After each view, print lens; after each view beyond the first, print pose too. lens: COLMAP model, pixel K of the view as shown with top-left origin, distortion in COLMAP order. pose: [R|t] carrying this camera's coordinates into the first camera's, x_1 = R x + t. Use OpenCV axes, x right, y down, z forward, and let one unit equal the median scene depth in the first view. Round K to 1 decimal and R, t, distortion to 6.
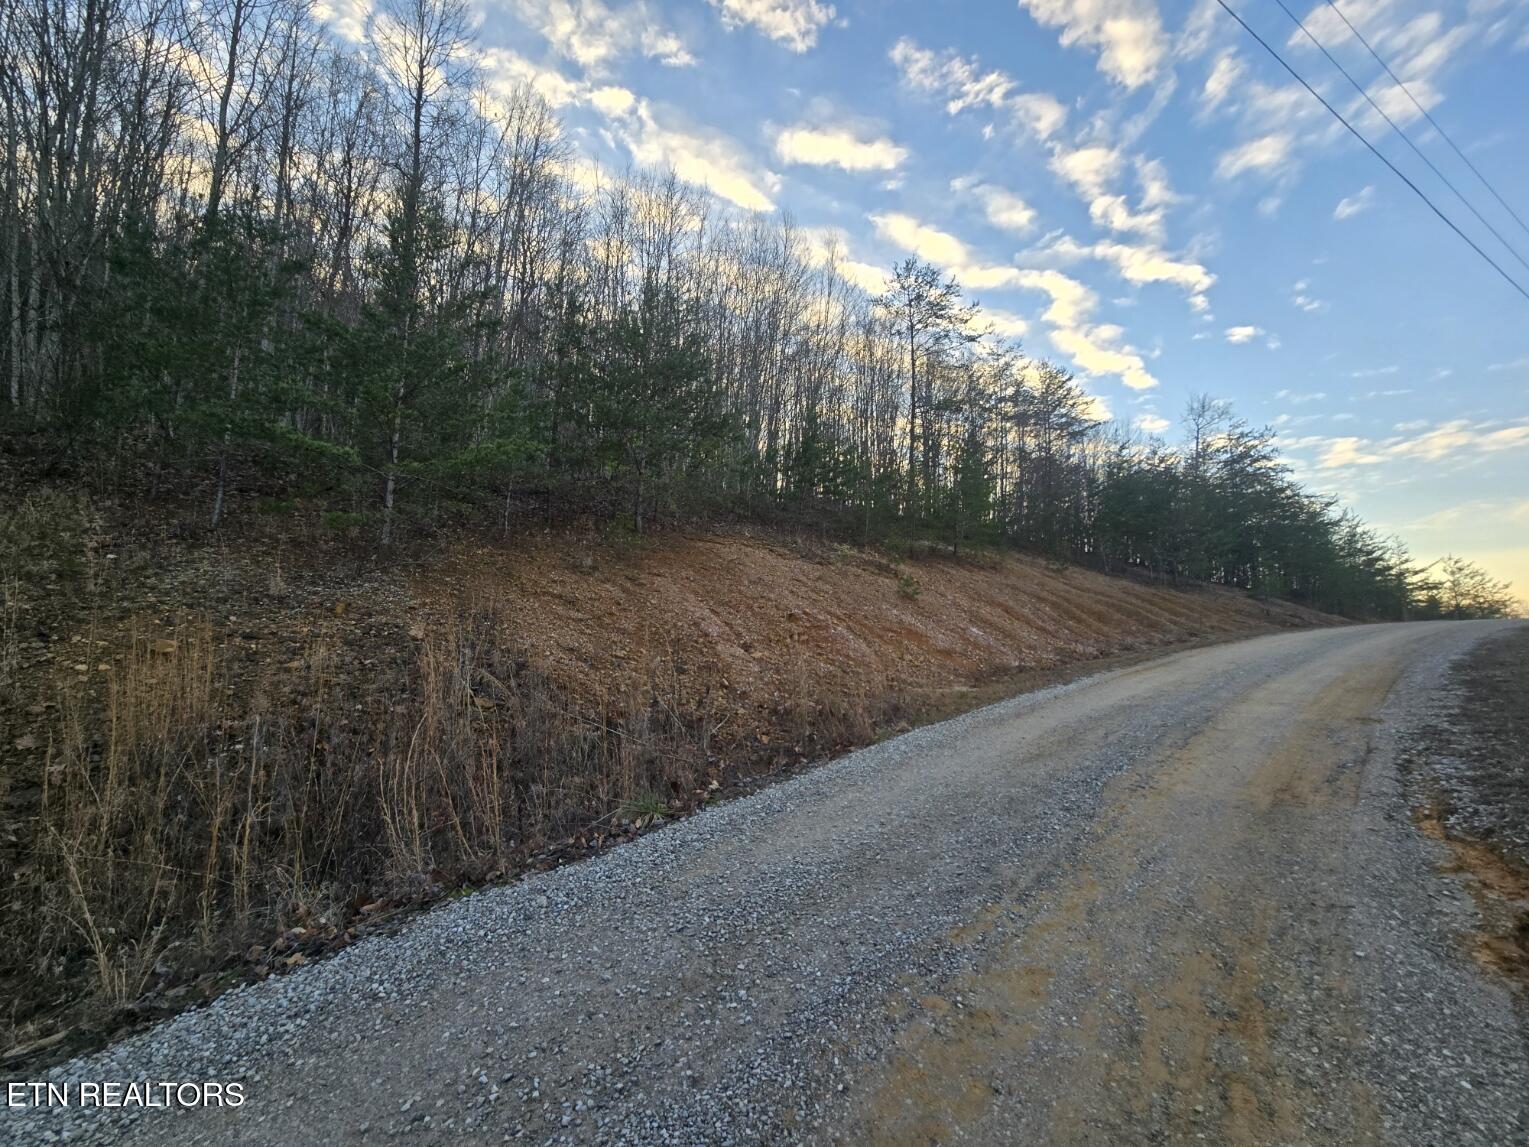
lens RADIAL K [[621.9, 0, 761.6], [0, 621.9, 573.3], [0, 0, 1]] dist [0.001966, -0.000984]
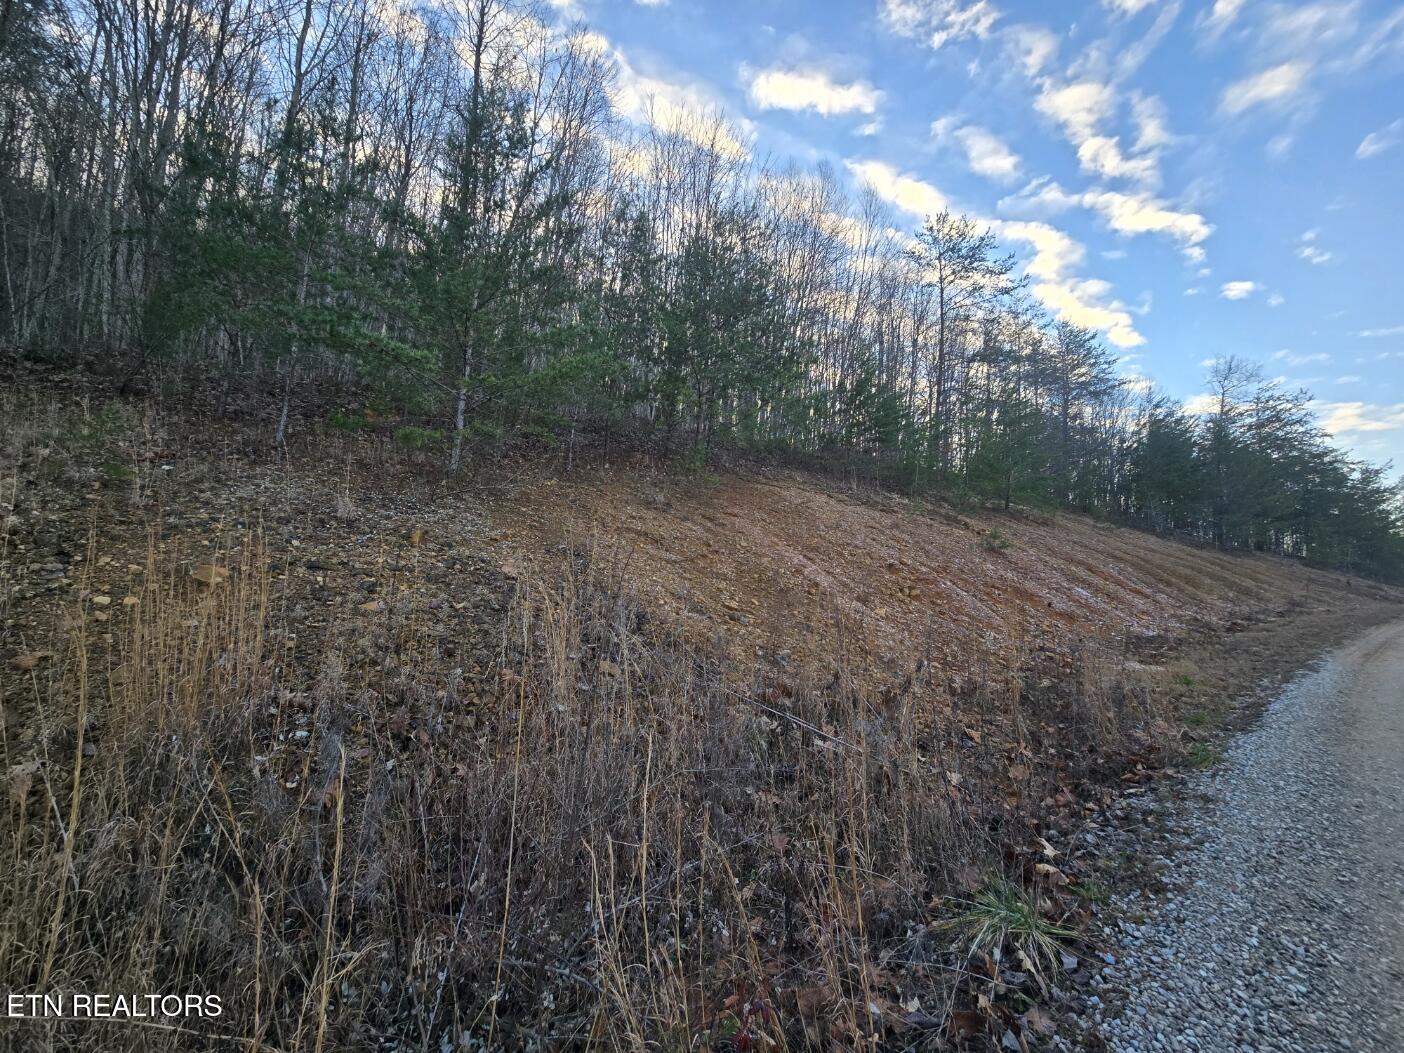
lens RADIAL K [[571.1, 0, 704.4], [0, 571.1, 527.1], [0, 0, 1]] dist [0.001966, -0.000984]
pose [[0.996137, 0.035096, -0.080495, -0.195295], [-0.034648, 0.999375, 0.006955, 0.021188], [0.080689, -0.004139, 0.996731, 0.226223]]
